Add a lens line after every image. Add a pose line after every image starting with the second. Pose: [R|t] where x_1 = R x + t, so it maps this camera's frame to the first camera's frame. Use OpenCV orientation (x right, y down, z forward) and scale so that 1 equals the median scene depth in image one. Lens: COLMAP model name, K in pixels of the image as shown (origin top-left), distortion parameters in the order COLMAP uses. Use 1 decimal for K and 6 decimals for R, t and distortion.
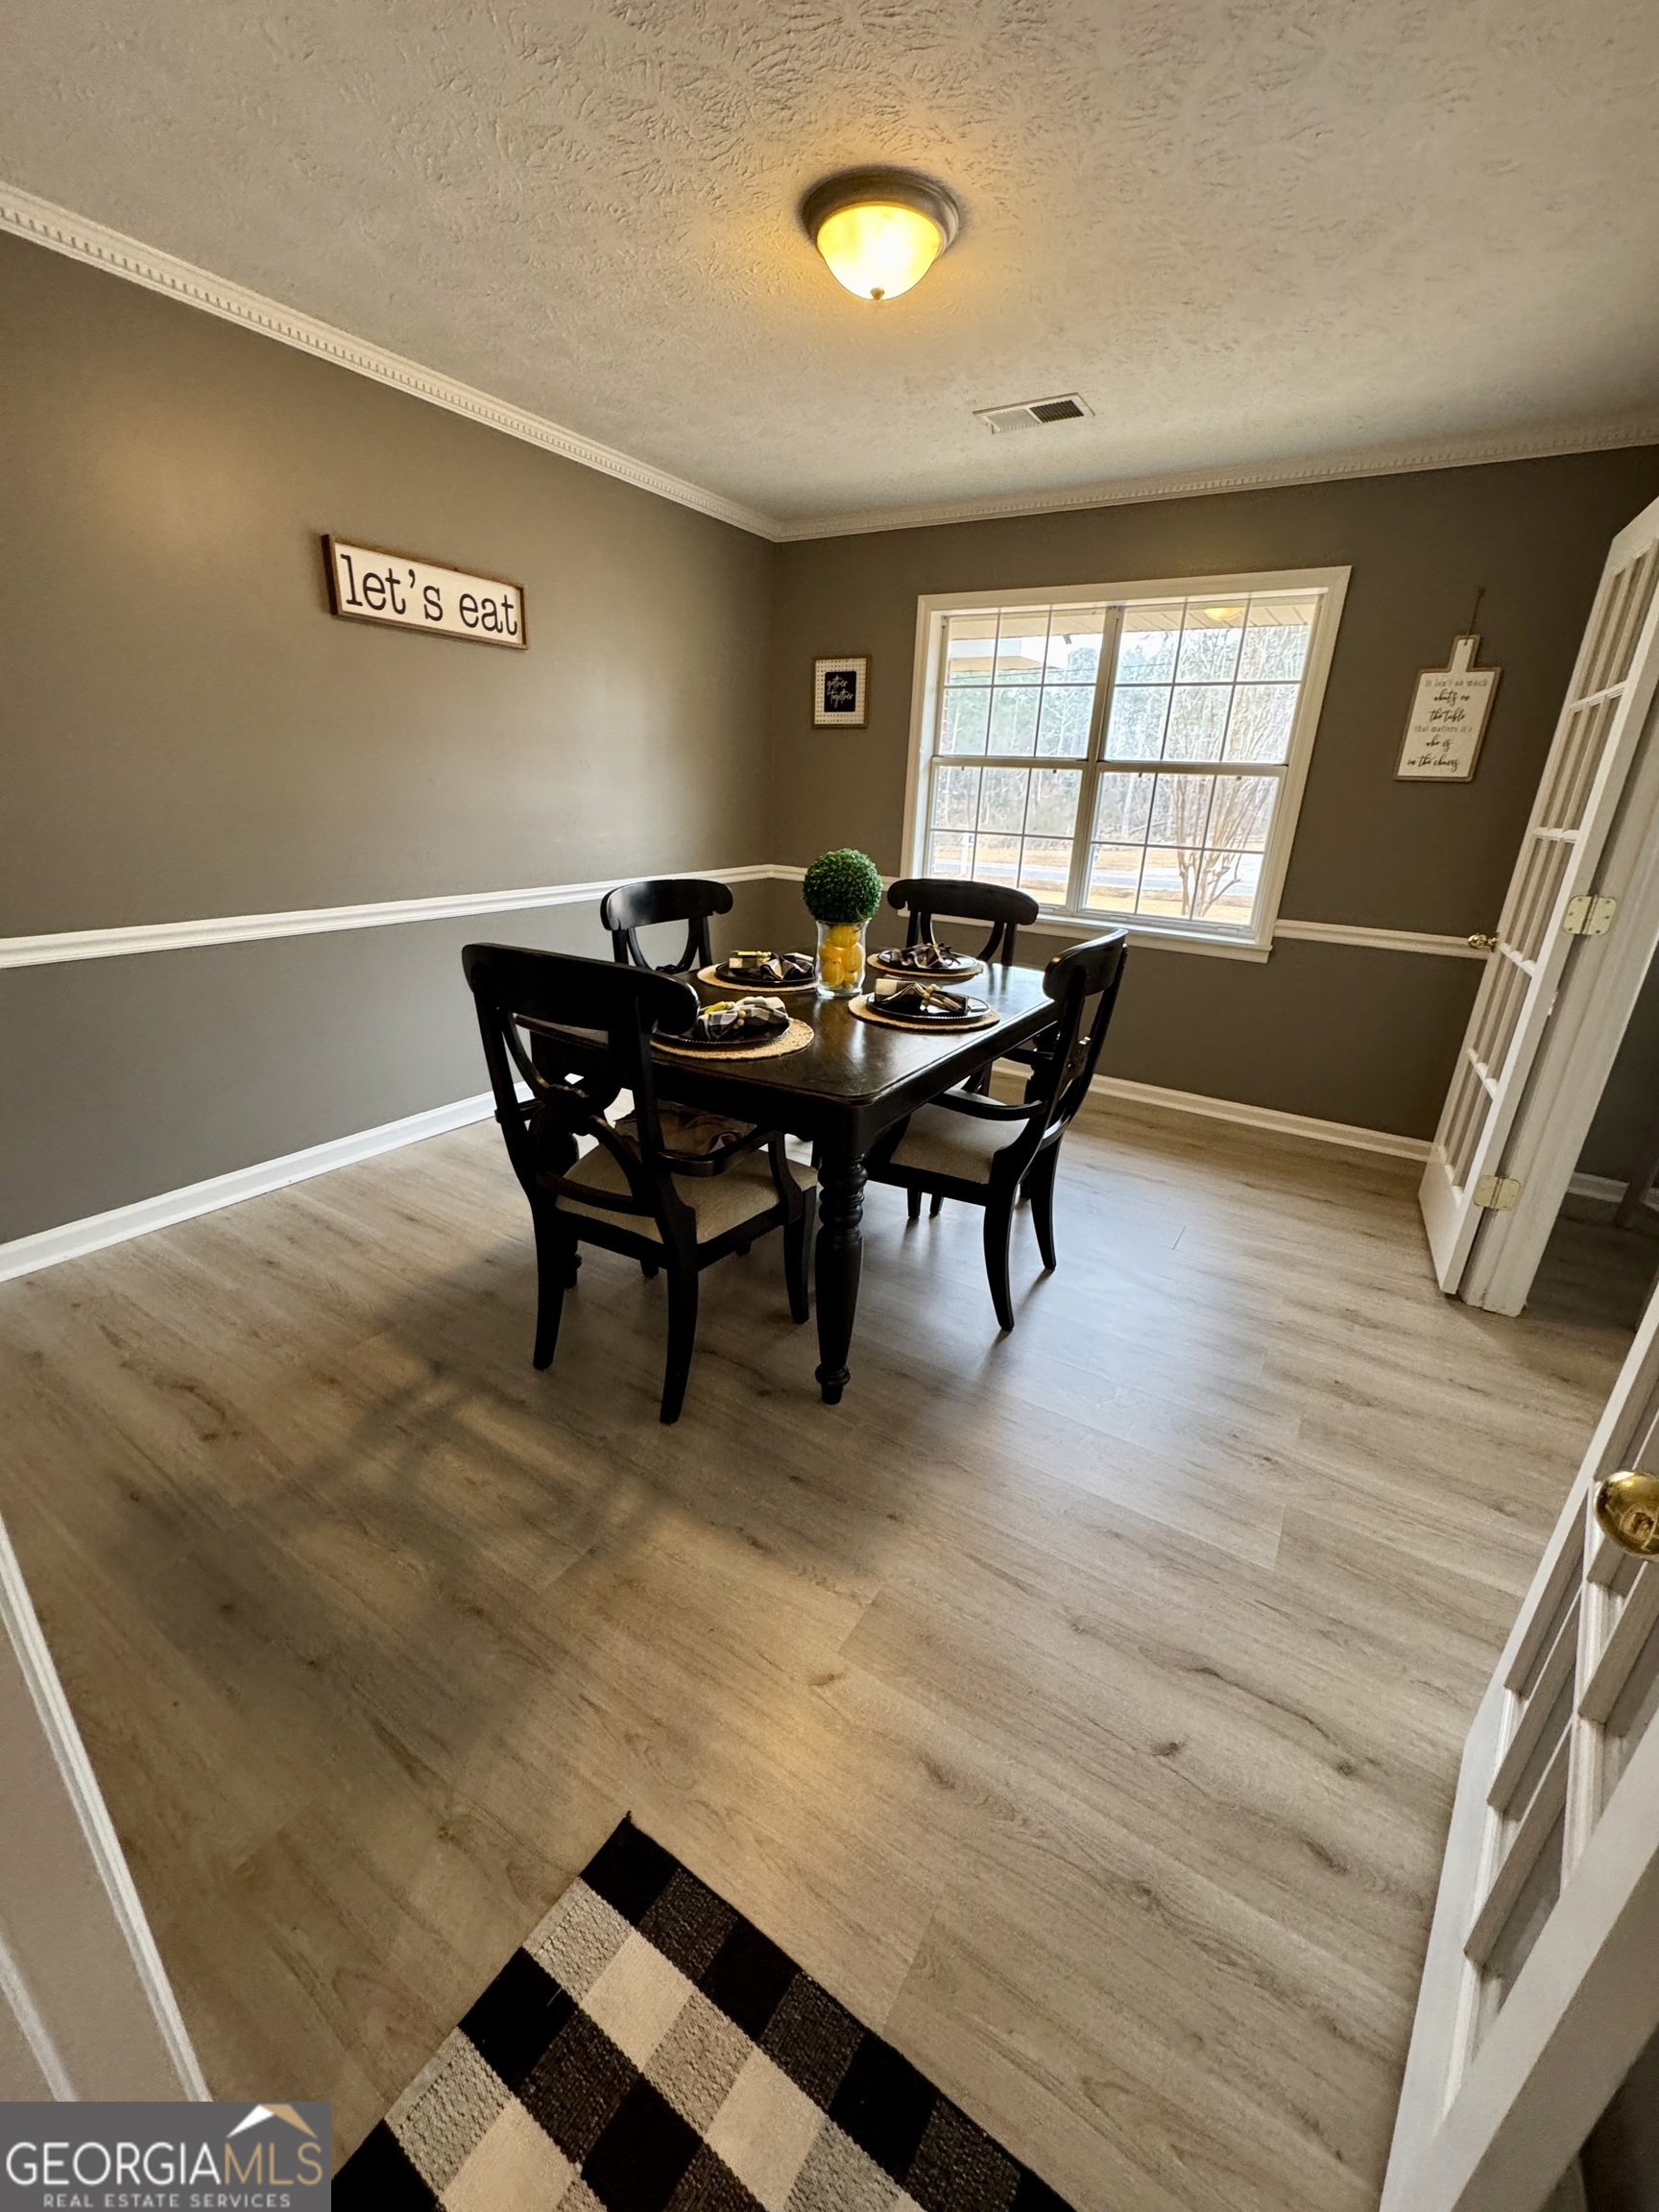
lens RADIAL K [[883.1, 0, 831.4], [0, 883.1, 1106.1], [0, 0, 1]] dist [-0.002097, 0.001025]
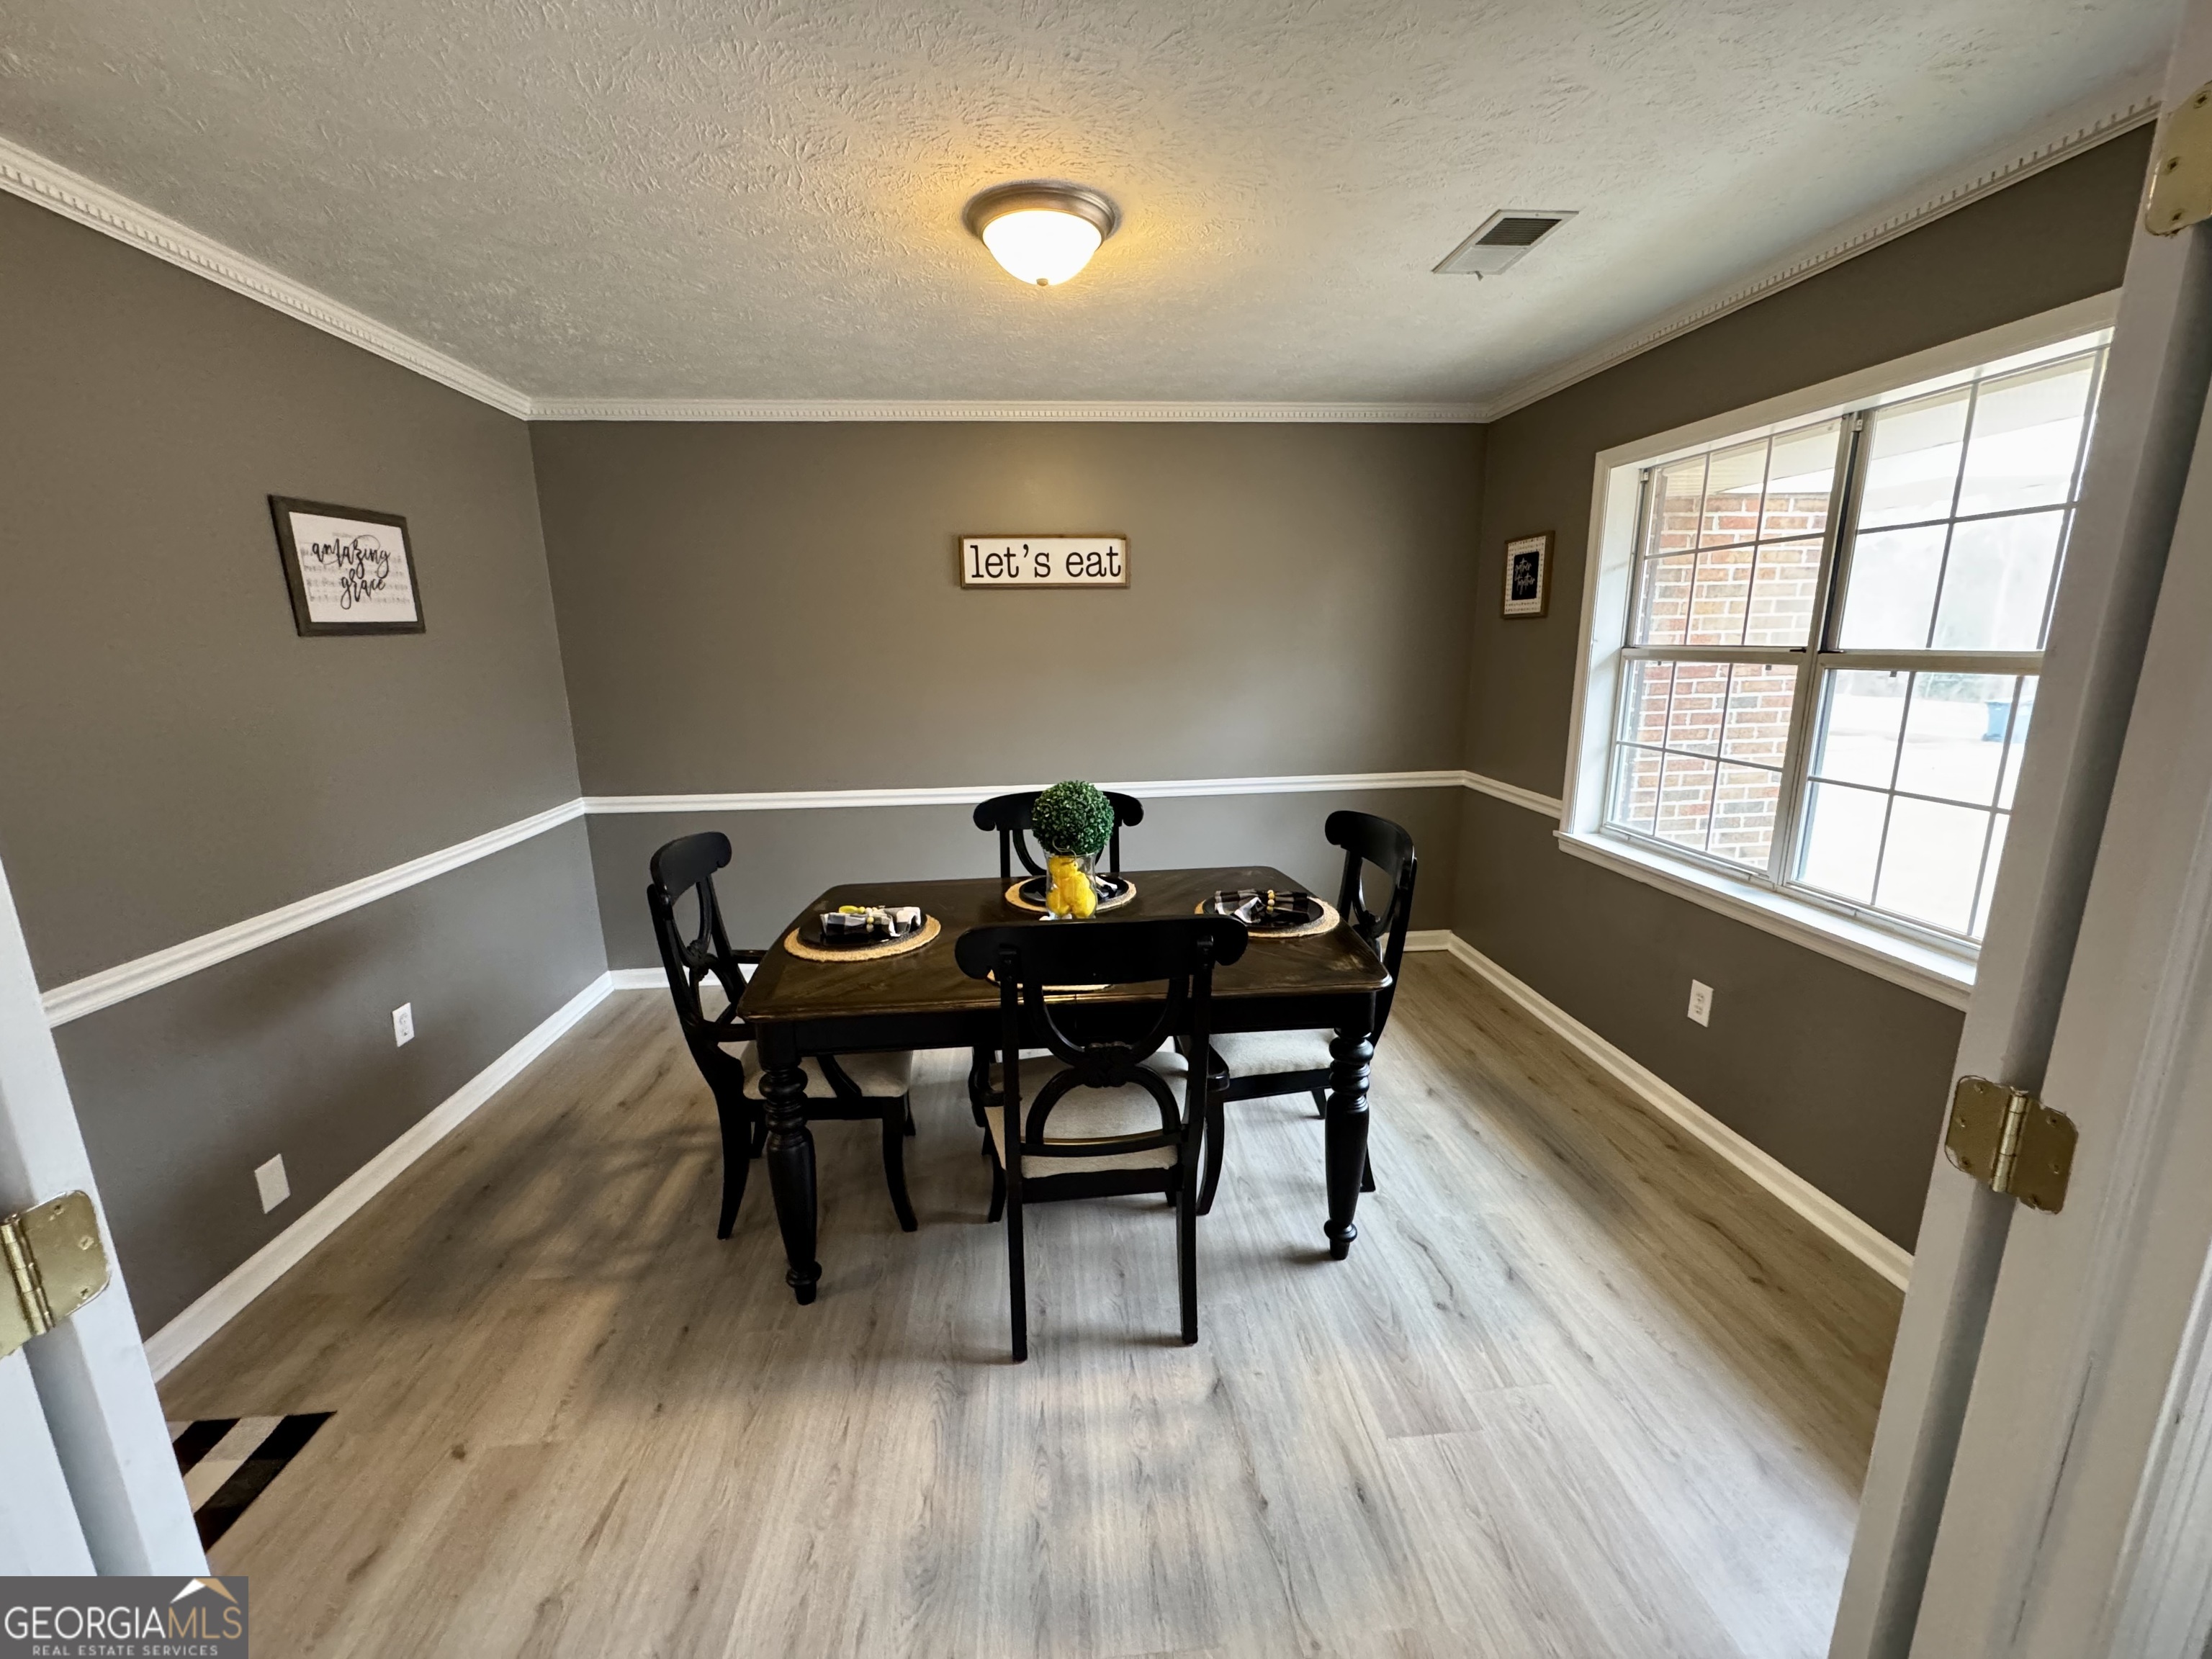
lens RADIAL K [[883.1, 0, 1116.7], [0, 883.1, 826.9], [0, 0, 1]] dist [-0.002097, 0.001025]
pose [[0.601257, 0.122940, -0.789541, 0.654257], [-0.239667, 0.970347, -0.031419, -0.176003], [0.762266, 0.208118, 0.612893, 0.355953]]
